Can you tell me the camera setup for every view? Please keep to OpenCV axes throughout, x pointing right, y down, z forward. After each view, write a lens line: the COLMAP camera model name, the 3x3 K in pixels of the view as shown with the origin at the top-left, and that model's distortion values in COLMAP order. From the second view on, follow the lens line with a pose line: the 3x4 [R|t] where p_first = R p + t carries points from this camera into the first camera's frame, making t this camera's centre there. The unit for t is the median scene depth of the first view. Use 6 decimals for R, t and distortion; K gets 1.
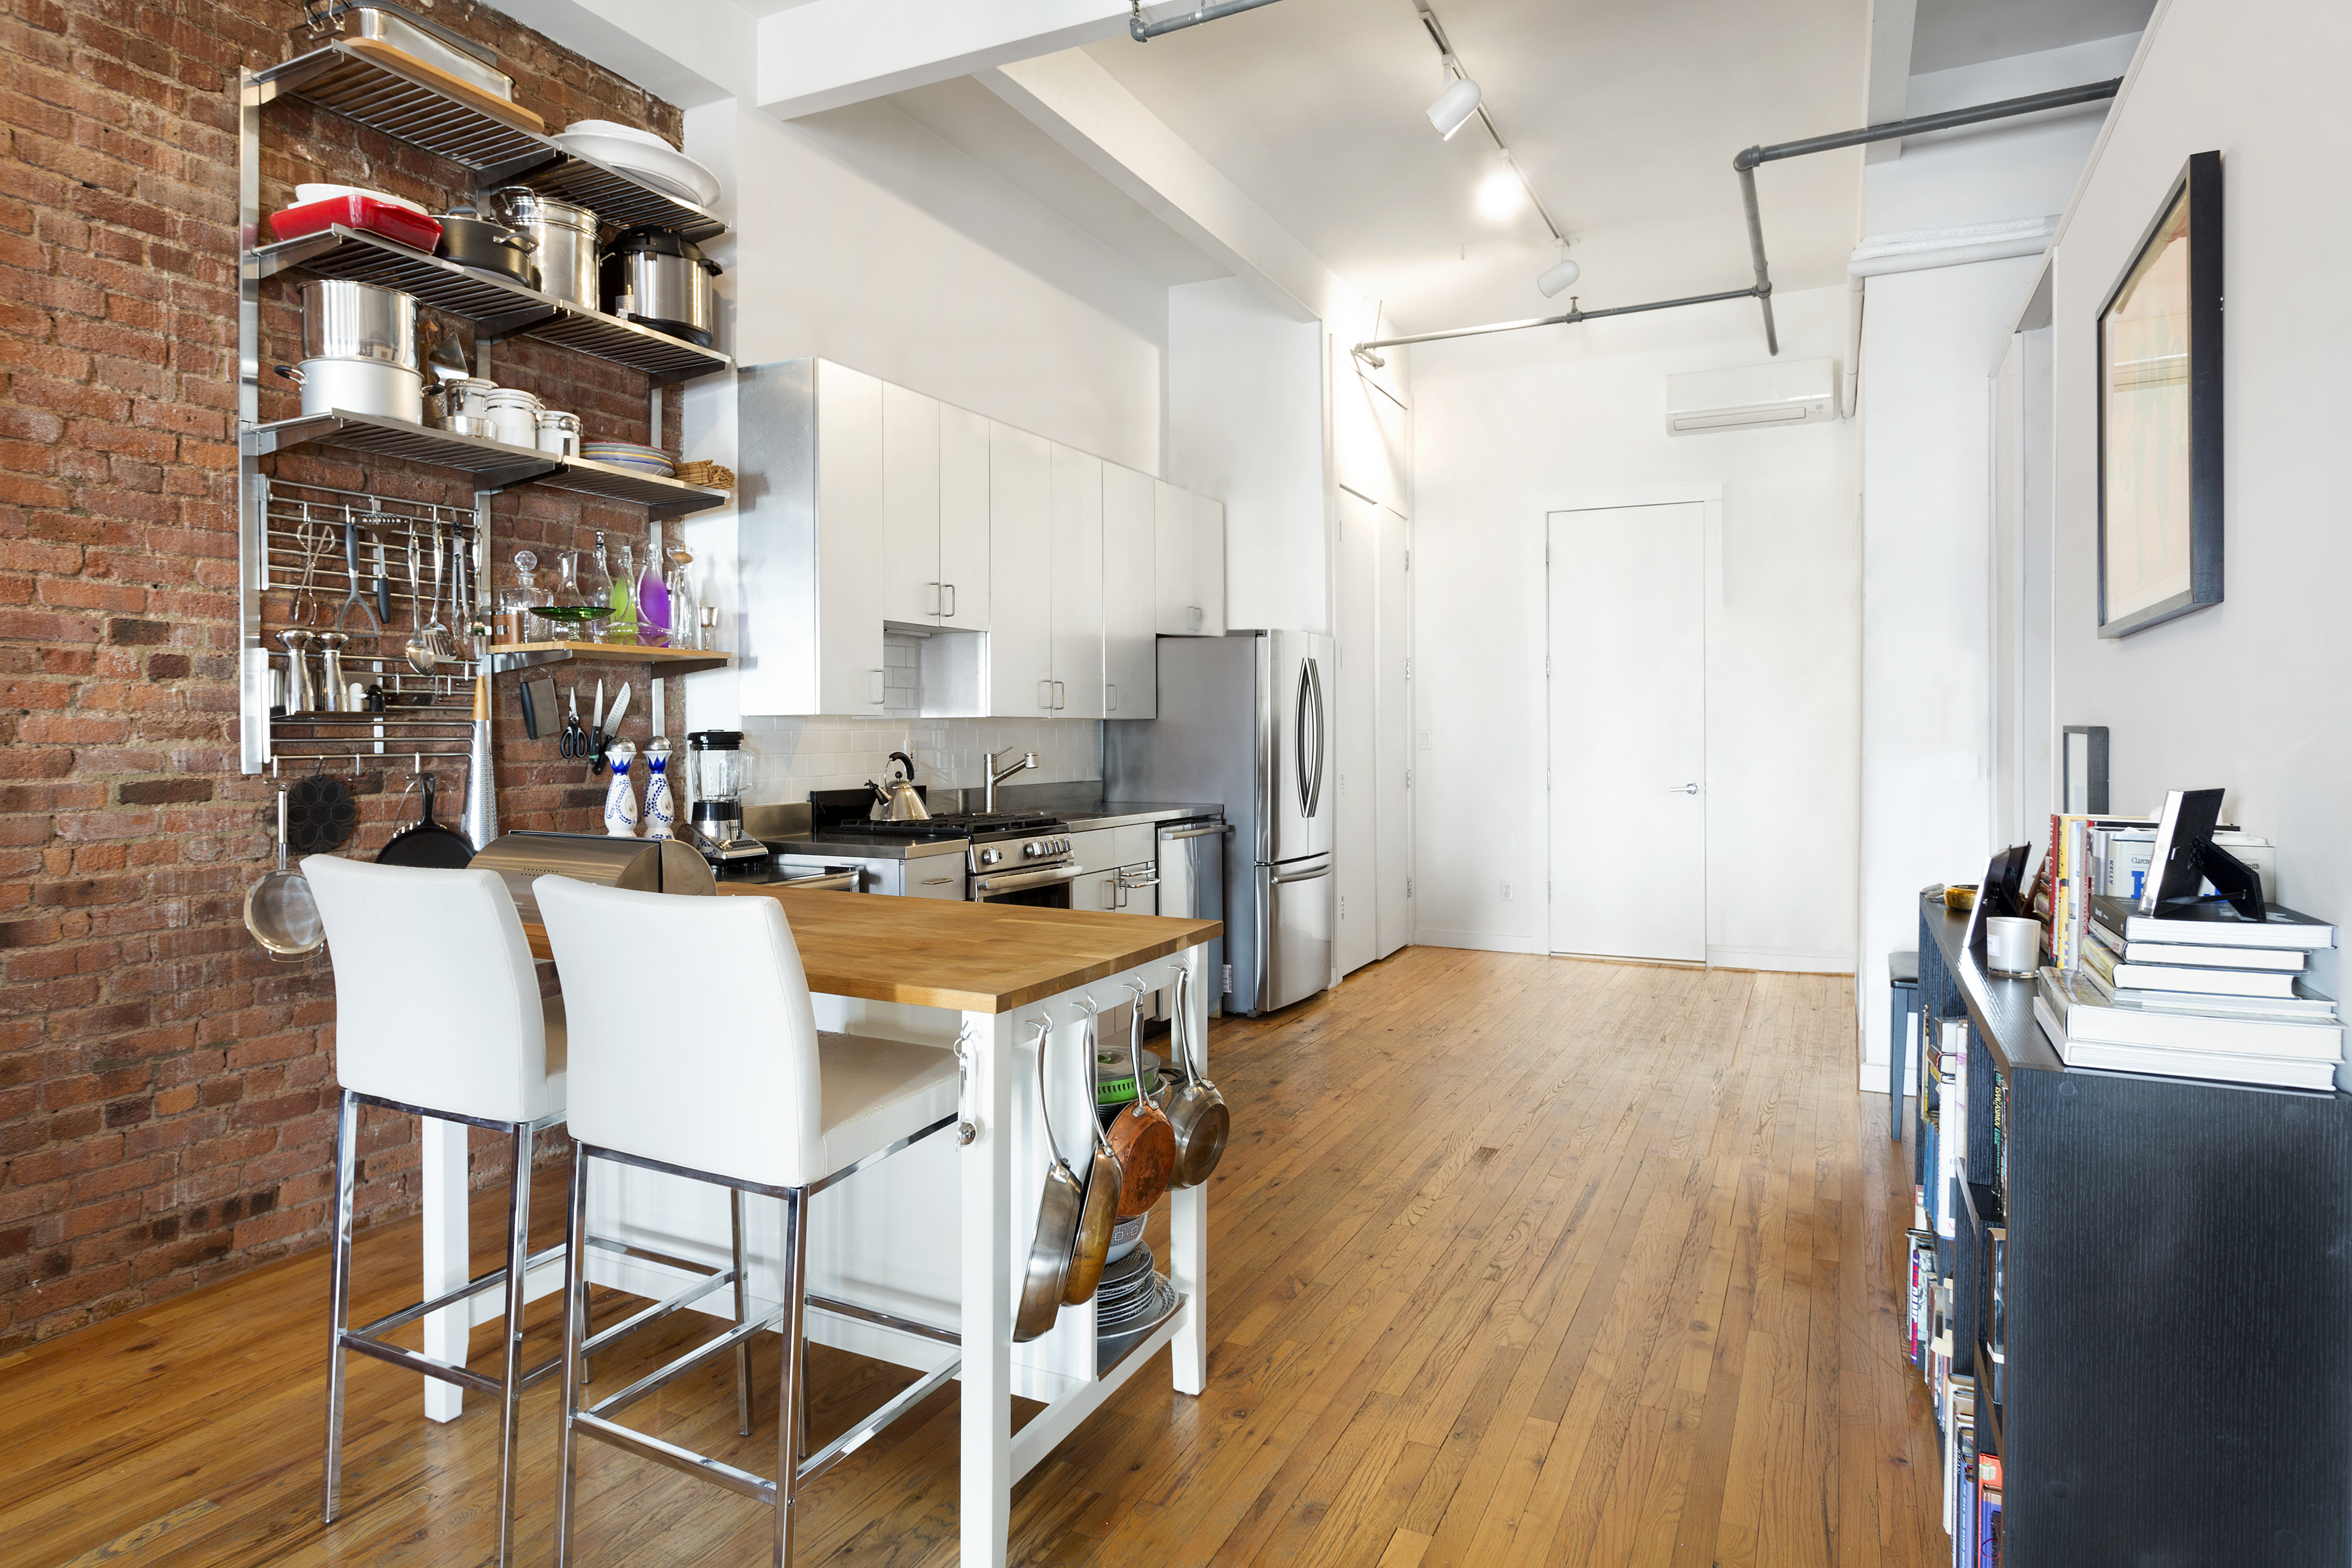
lens RADIAL K [[1286.7, 0, 1175.6], [0, 1286.7, 738.8], [0, 0, 1]] dist [-0.000590, -0.001157]
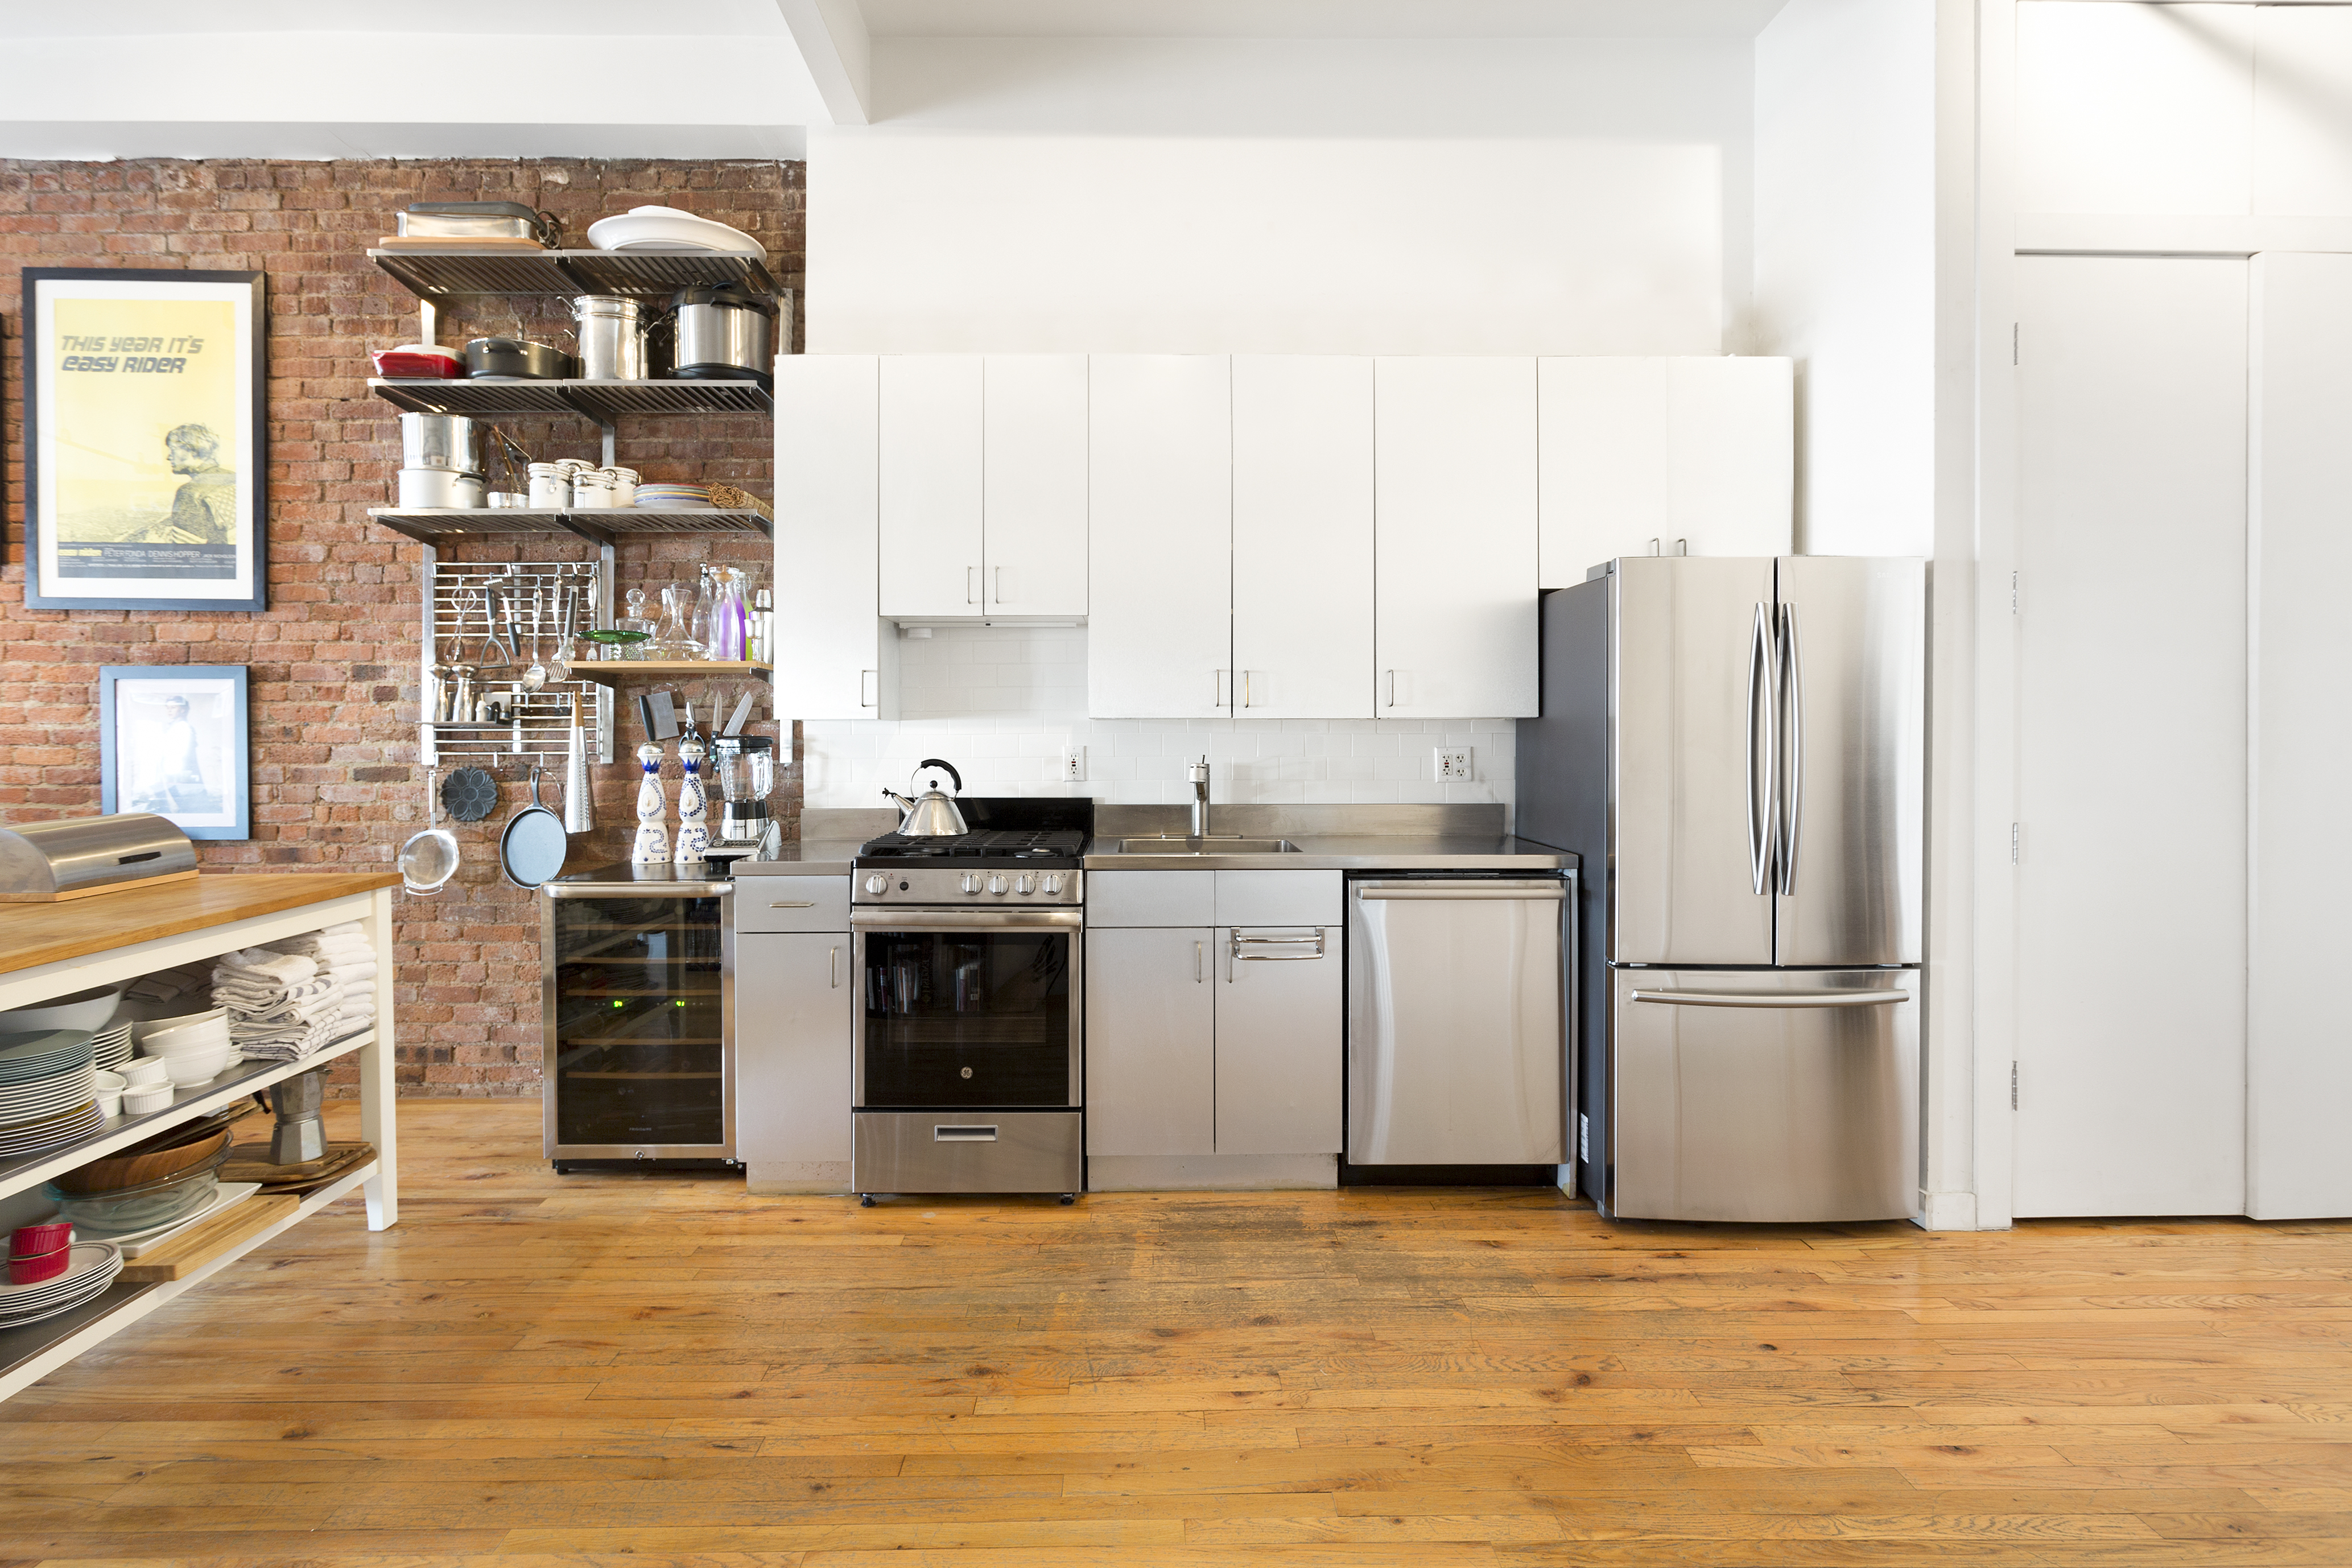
lens RADIAL K [[1126.6, 0, 1171.5], [0, 1126.6, 732.6], [0, 0, 1]] dist [0.001342, 0.000159]
pose [[0.476344, 0.006026, -0.879239, 0.838303], [-0.003754, 0.999981, 0.004819, -0.018804], [0.879251, 0.001005, 0.476357, 1.143043]]
